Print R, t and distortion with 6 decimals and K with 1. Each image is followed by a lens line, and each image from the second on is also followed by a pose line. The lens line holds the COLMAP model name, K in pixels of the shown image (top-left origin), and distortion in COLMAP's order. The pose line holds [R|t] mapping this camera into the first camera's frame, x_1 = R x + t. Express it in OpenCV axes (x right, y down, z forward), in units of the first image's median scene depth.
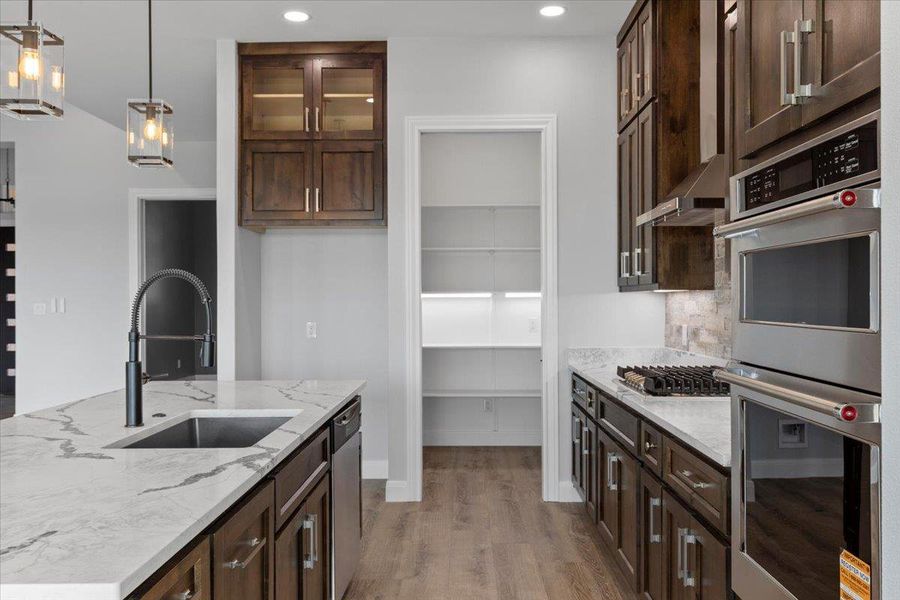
lens RADIAL K [[773.9, 0, 471.6], [0, 773.9, 300.0], [0, 0, 1]] dist [0.006404, -0.002989]
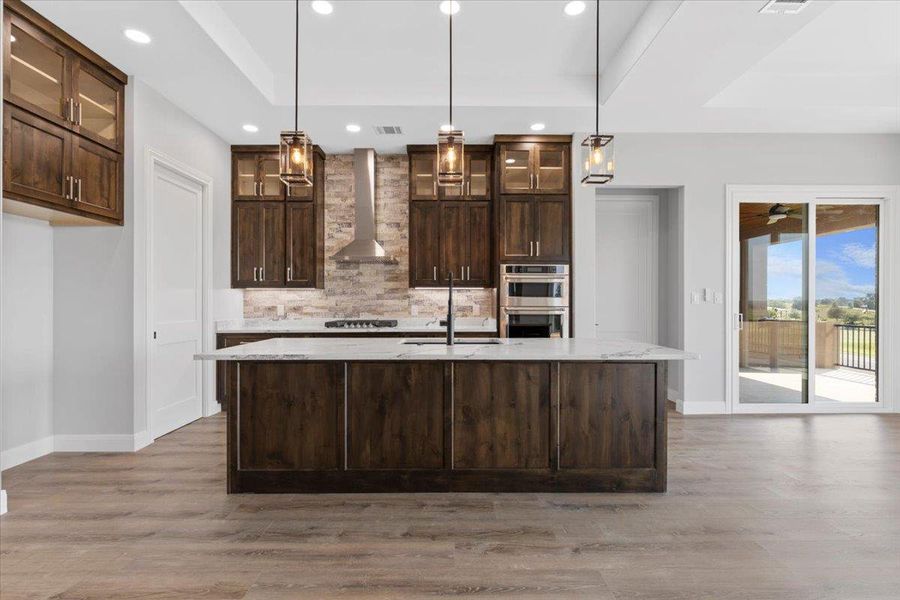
lens RADIAL K [[410.7, 0, 459.3], [0, 410.7, 305.1], [0, 0, 1]] dist [0.002434, 0.000100]
pose [[-0.013966, -0.003262, 0.999897, -0.769169], [0.000086, 0.999995, 0.003264, 0.025020], [-0.999902, 0.000132, -0.013965, 0.490007]]
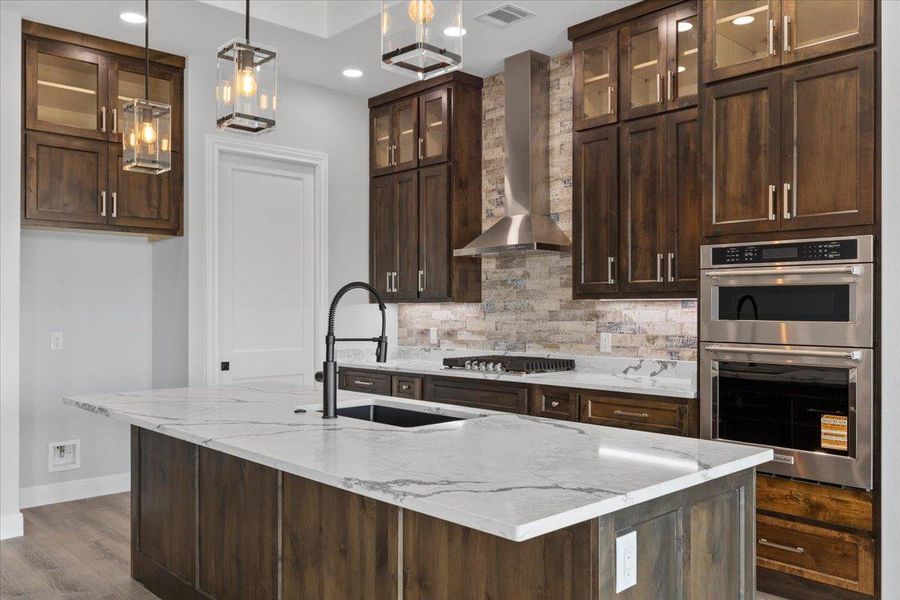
lens RADIAL K [[729.7, 0, 477.1], [0, 729.7, 313.1], [0, 0, 1]] dist [0.002846, -0.005332]
pose [[0.713727, -0.000011, 0.700424, -0.514457], [-0.002103, 0.999995, 0.002159, 0.002419], [-0.700421, -0.003014, 0.713724, 0.036750]]
